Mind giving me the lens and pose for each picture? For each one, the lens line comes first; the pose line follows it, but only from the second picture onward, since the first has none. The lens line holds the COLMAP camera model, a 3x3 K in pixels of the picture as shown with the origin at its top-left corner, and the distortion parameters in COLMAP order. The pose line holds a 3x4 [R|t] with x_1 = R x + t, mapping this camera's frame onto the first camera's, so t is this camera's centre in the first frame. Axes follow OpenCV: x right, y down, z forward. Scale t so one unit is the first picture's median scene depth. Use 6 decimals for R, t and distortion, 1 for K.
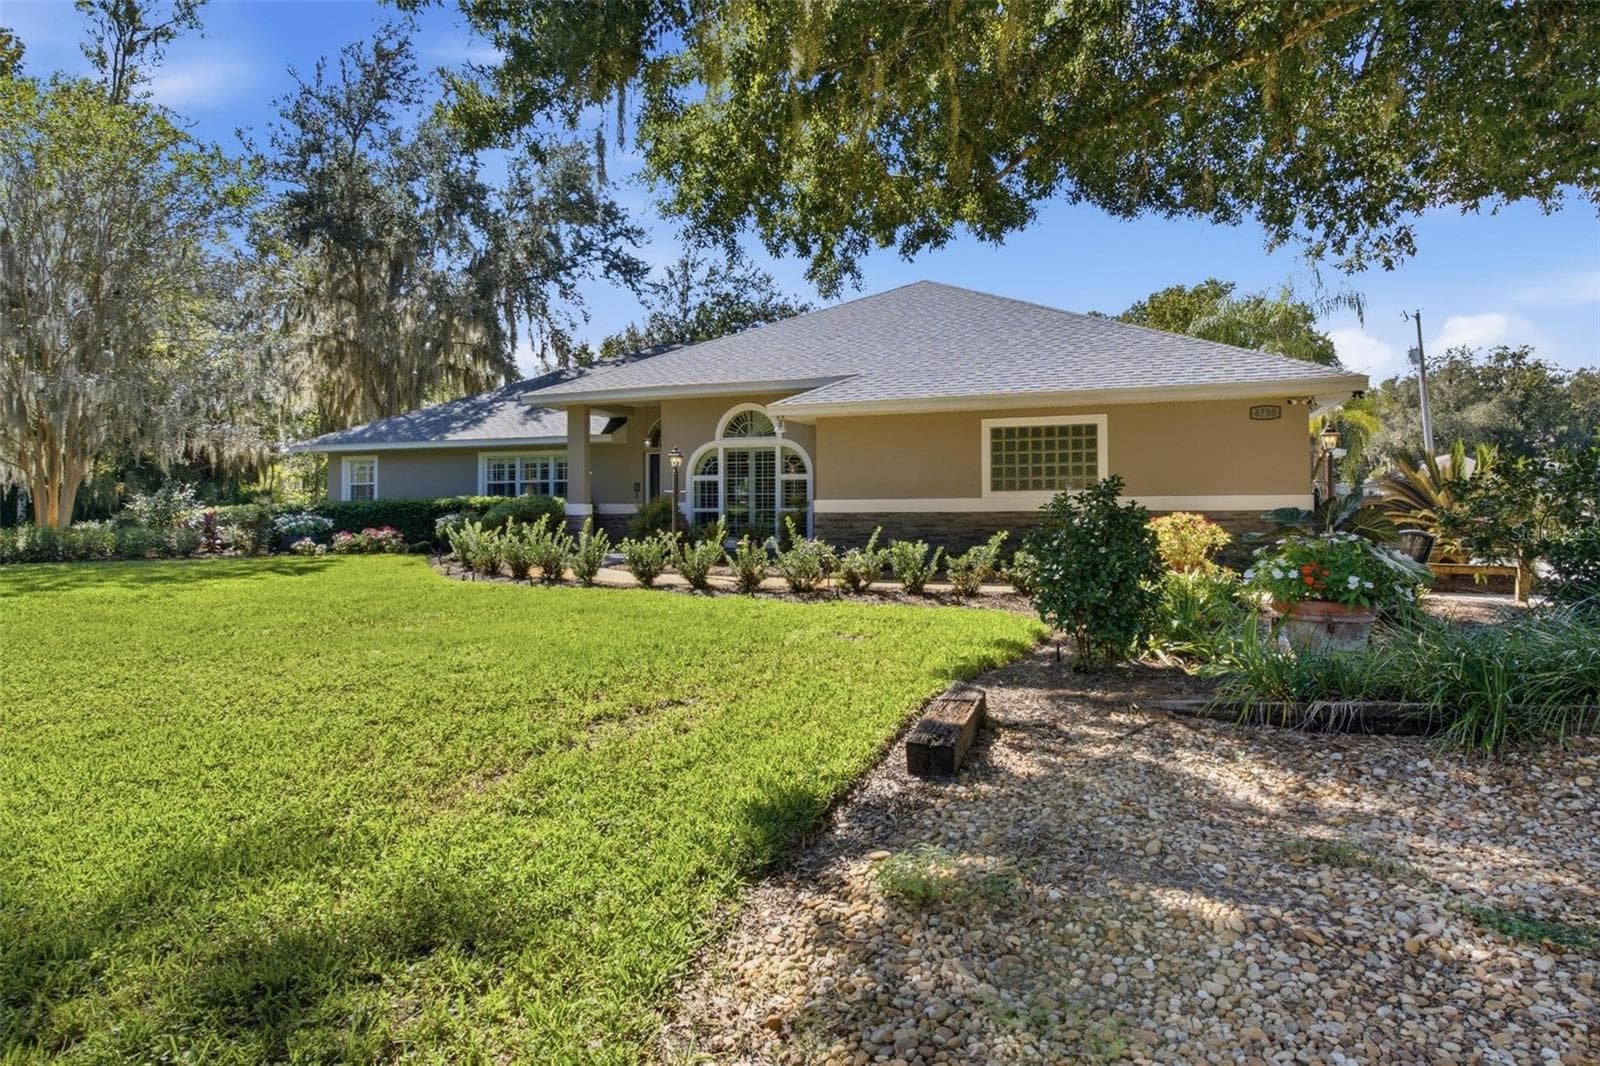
lens RADIAL K [[1128.6, 0, 819.4], [0, 1128.6, 542.5], [0, 0, 1]] dist [0.033806, 0.006014]
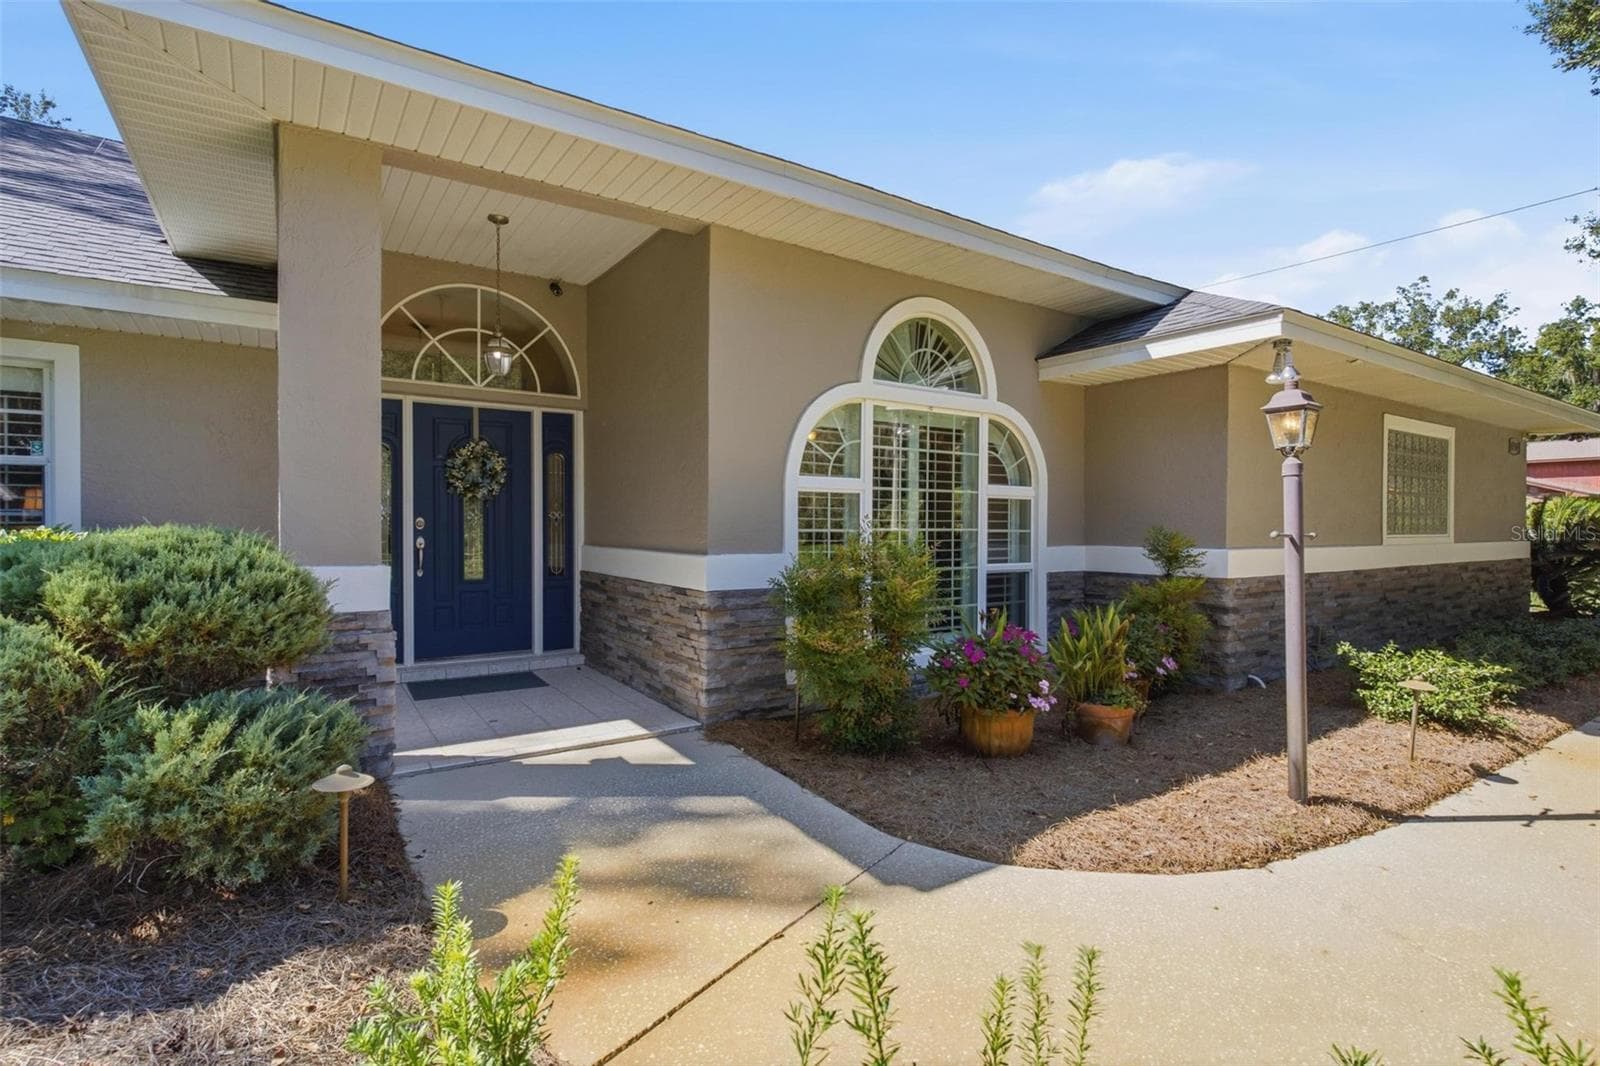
lens RADIAL K [[744.3, 0, 782.6], [0, 744.3, 529.6], [0, 0, 1]] dist [0.012798, 0.000206]
pose [[0.557021, 0.000127, 0.830498, -0.311105], [0.010719, 0.999916, -0.007342, -0.042131], [-0.830429, 0.012992, 0.556973, 0.903666]]
